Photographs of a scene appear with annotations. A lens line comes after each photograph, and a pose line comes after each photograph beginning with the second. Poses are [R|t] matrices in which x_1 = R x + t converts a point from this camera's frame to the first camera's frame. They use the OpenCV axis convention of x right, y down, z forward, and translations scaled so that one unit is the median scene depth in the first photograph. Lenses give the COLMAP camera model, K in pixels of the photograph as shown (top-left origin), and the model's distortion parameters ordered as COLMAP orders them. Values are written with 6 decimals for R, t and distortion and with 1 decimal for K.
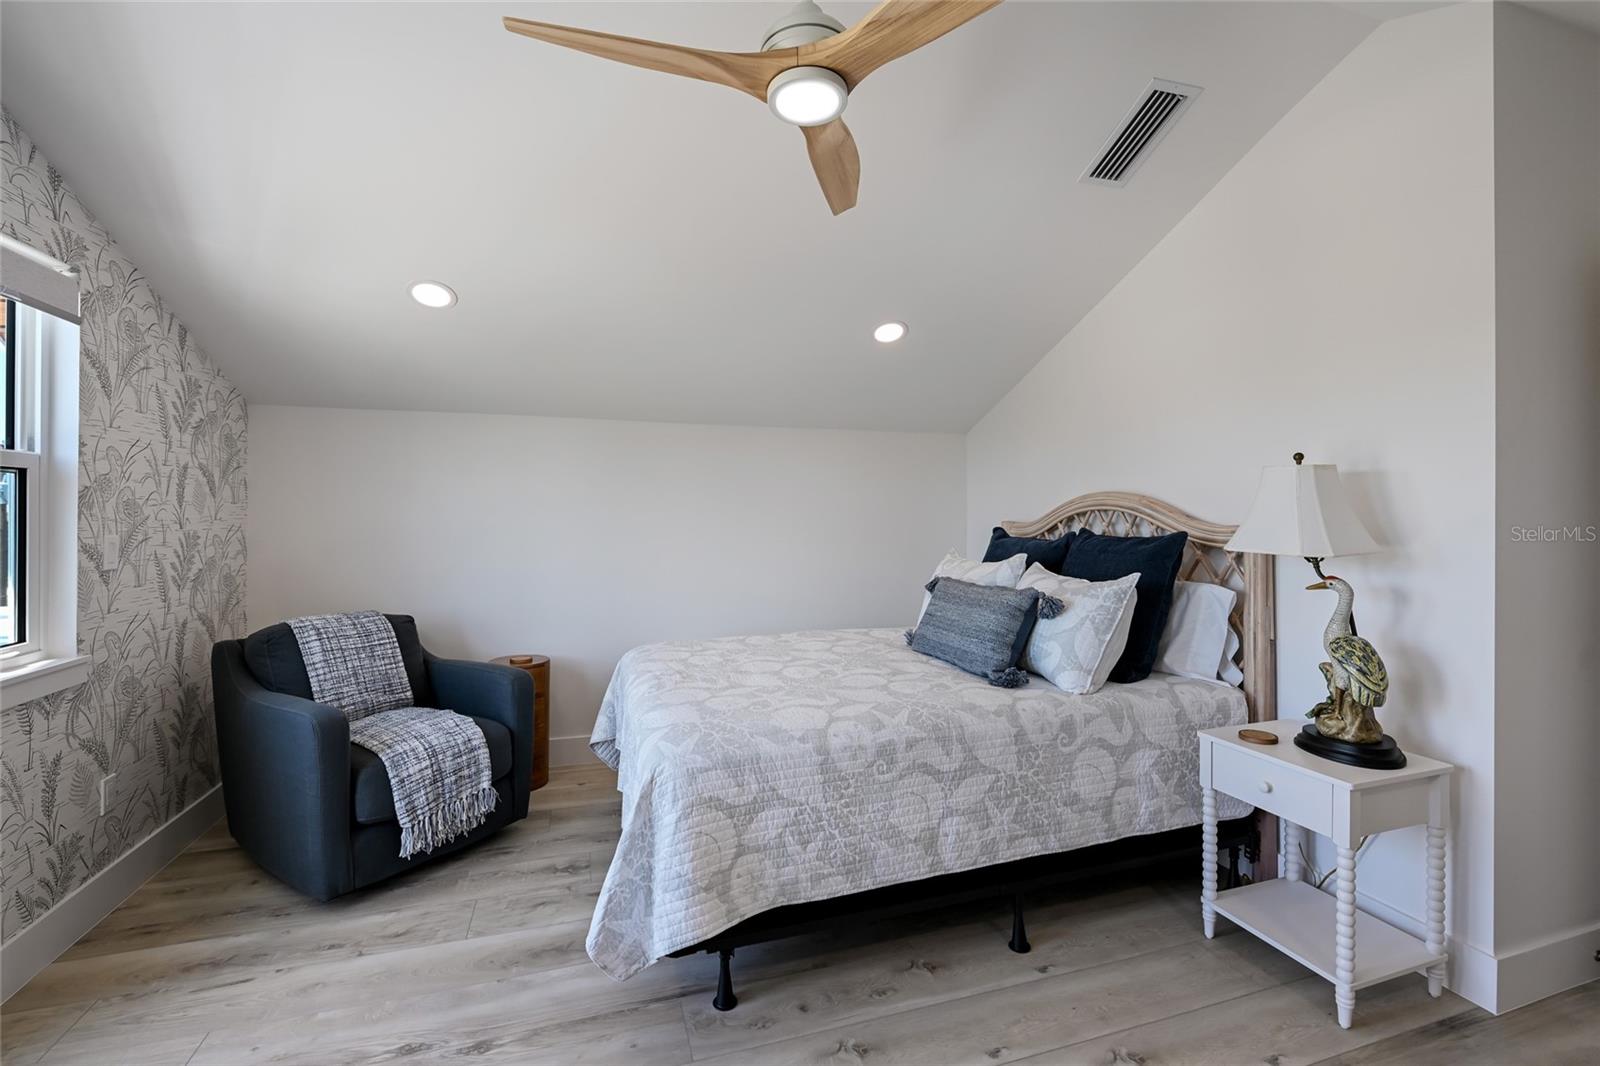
lens RADIAL K [[706.8, 0, 801.1], [0, 706.8, 520.3], [0, 0, 1]] dist [-0.003952, -0.000728]
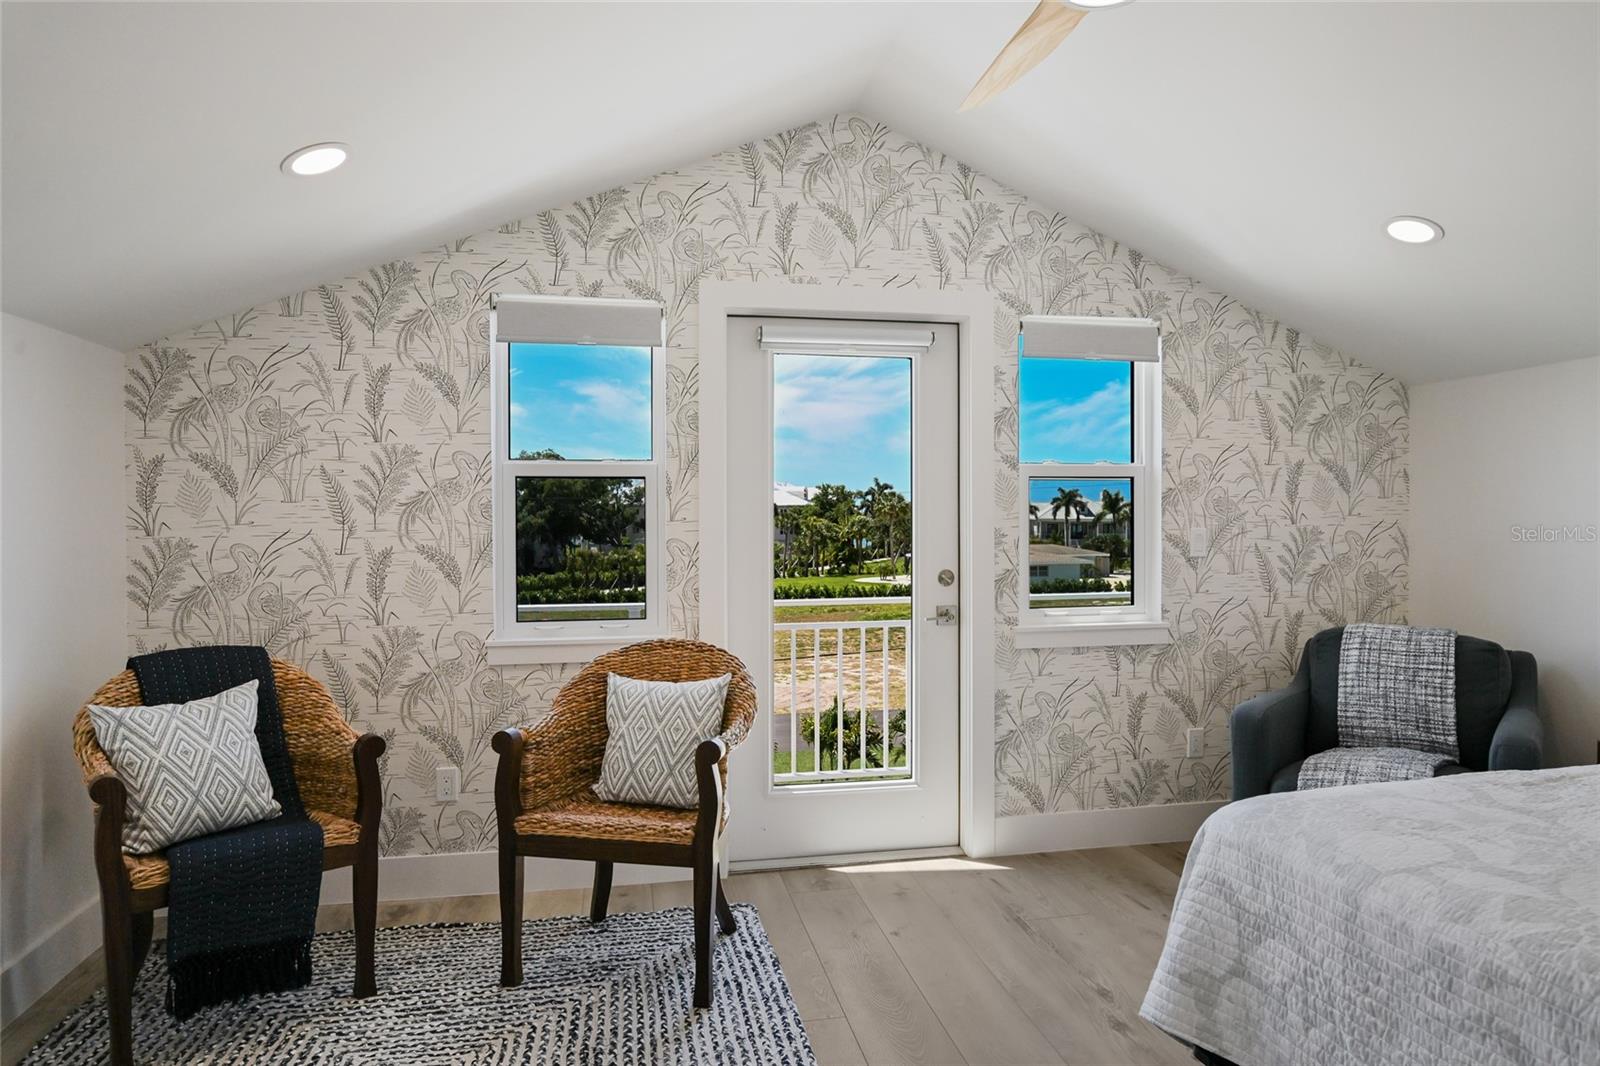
lens RADIAL K [[968.7, 0, 800.0], [0, 968.7, 533.0], [0, 0, 1]] dist [-0.000146, 0.000283]
pose [[-0.113708, 0.018873, -0.993335, 0.737930], [-0.002768, 0.999810, 0.019313, -0.000209], [0.993510, 0.004946, -0.113634, 0.514111]]
